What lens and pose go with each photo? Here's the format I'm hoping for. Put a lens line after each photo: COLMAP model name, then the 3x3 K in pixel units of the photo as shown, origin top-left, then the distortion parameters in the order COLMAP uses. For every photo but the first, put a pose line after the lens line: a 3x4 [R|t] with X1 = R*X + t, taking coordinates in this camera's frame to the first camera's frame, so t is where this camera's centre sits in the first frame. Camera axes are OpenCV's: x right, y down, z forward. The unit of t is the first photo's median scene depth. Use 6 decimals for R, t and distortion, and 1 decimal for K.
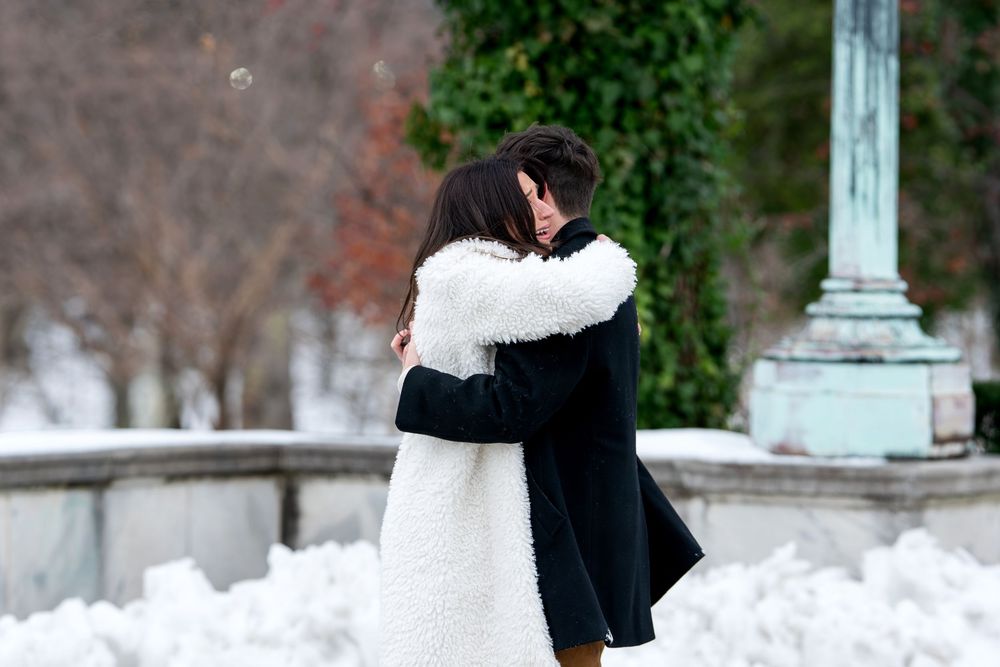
lens RADIAL K [[4631.5, 0, 423.6], [0, 4631.5, 332.6], [0, 0, 1]] dist [0.093893, -4.235703]
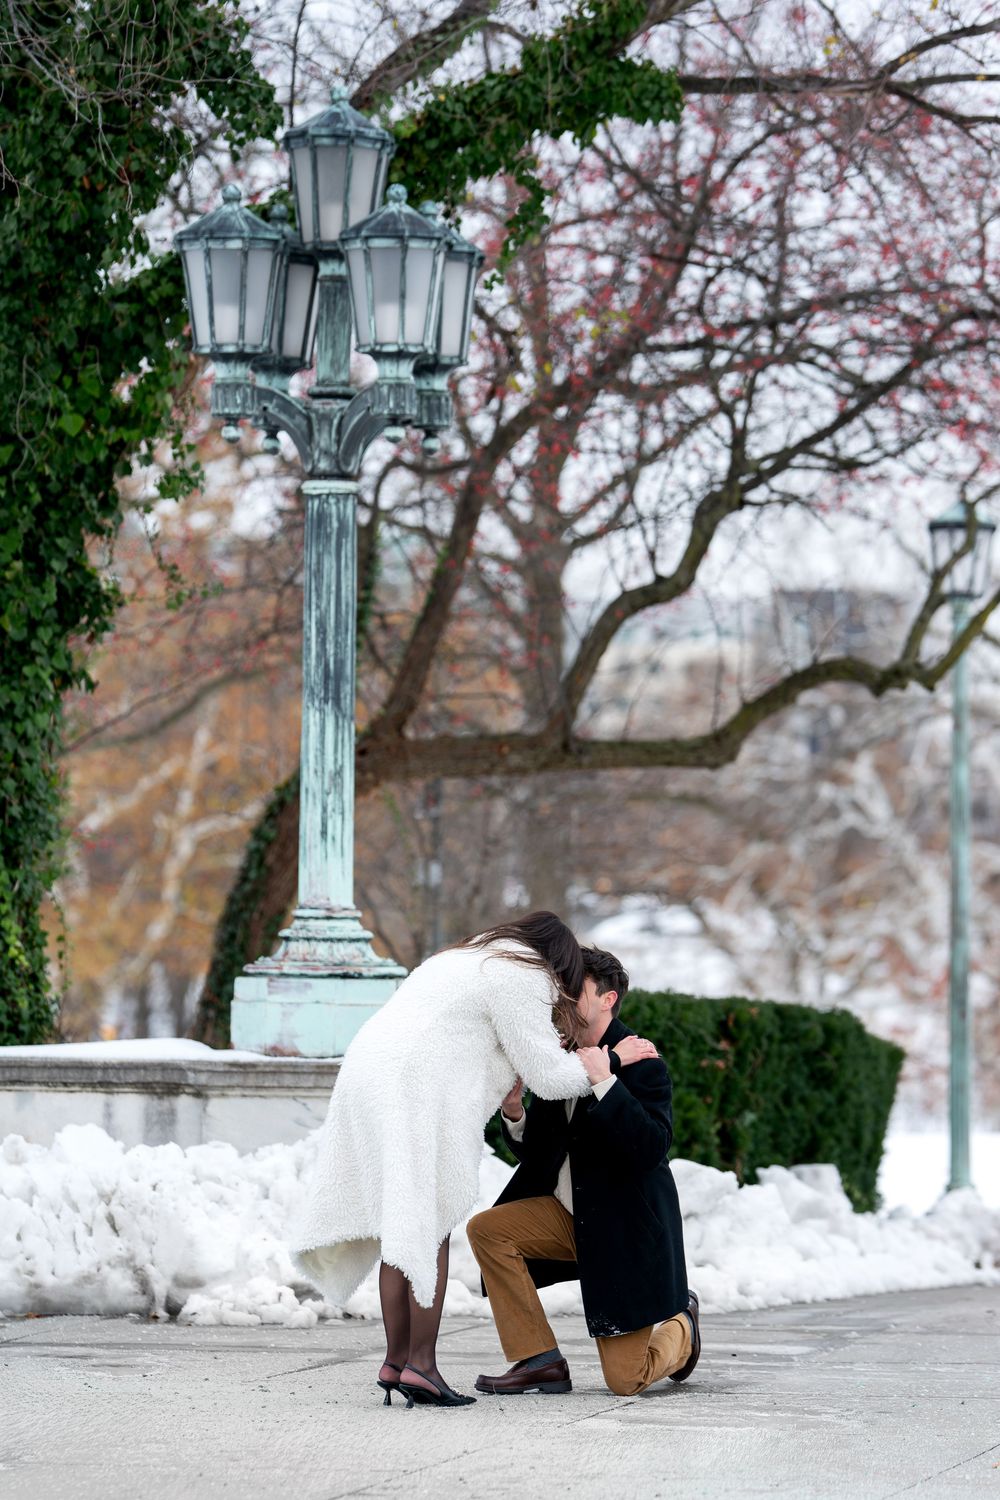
lens RADIAL K [[5811.9, 0, 529.8], [0, 5811.9, 744.1], [0, 0, 1]] dist [0.042049, -1.026144]
pose [[0.928453, 0.013809, 0.371193, -0.369003], [0.003994, 0.998880, -0.047151, 0.015193], [-0.371429, 0.045260, 0.927358, -0.364227]]
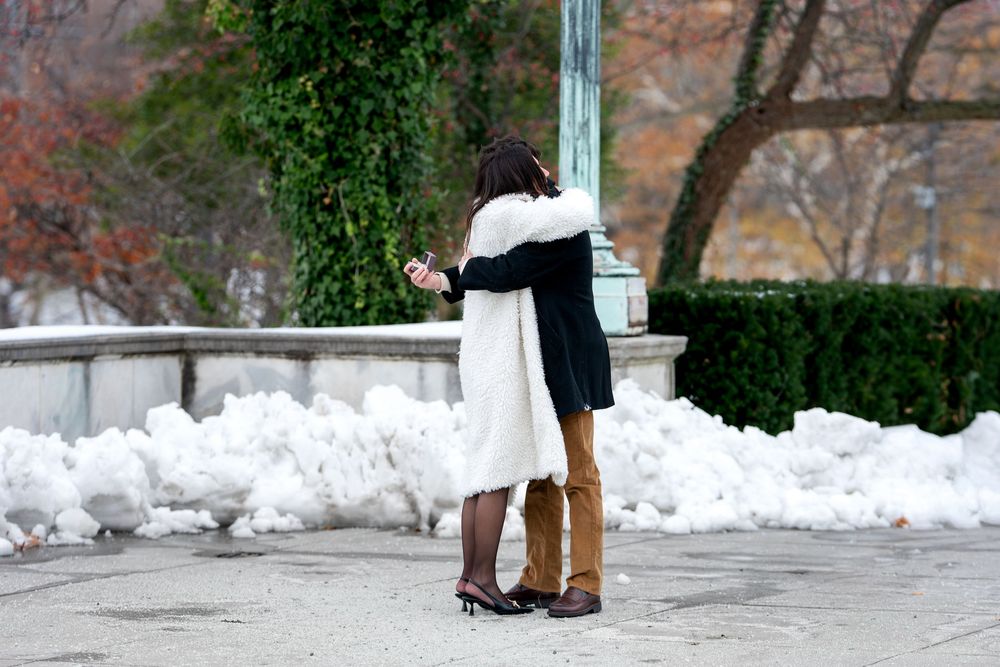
lens RADIAL K [[3721.7, 0, 520.5], [0, 3721.7, 334.2], [0, 0, 1]] dist [0.023063, 0.341080]
pose [[0.977987, -0.007244, 0.208539, -0.173314], [0.005002, 0.999924, 0.011280, 0.010464], [-0.208604, -0.009989, 0.977949, -0.227172]]
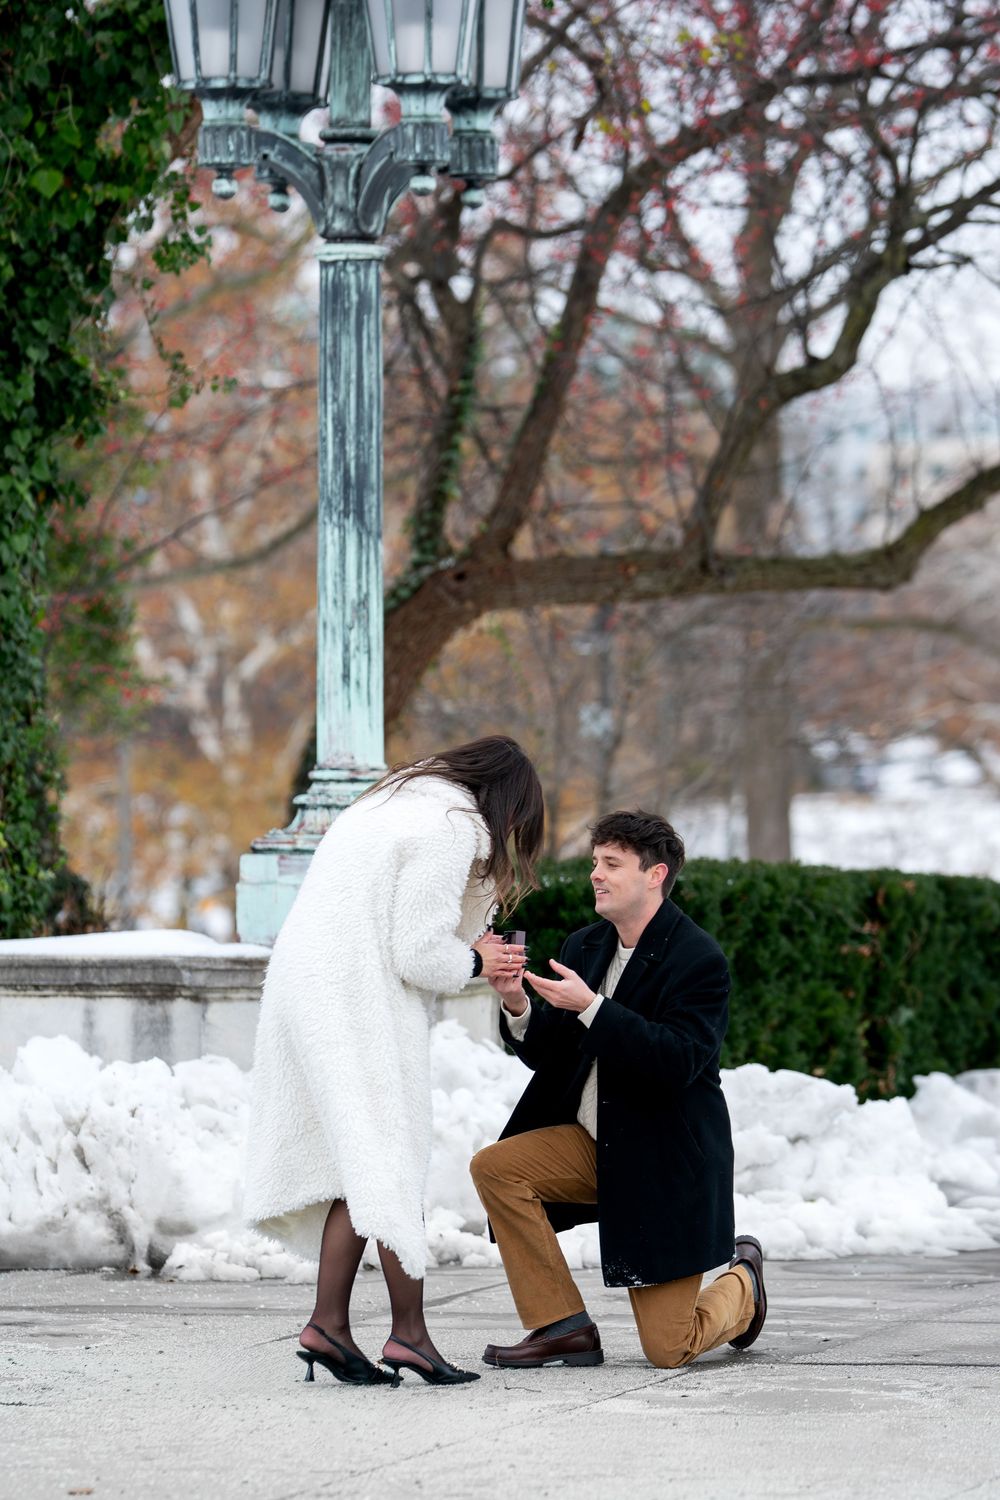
lens RADIAL K [[6831.8, 0, 560.6], [0, 6831.8, 843.0], [0, 0, 1]] dist [0.056654, -2.789666]
pose [[0.940809, -0.013043, 0.338686, -0.313777], [0.016306, 0.999844, -0.006790, 0.013036], [-0.338545, 0.011910, 0.940875, -0.327024]]
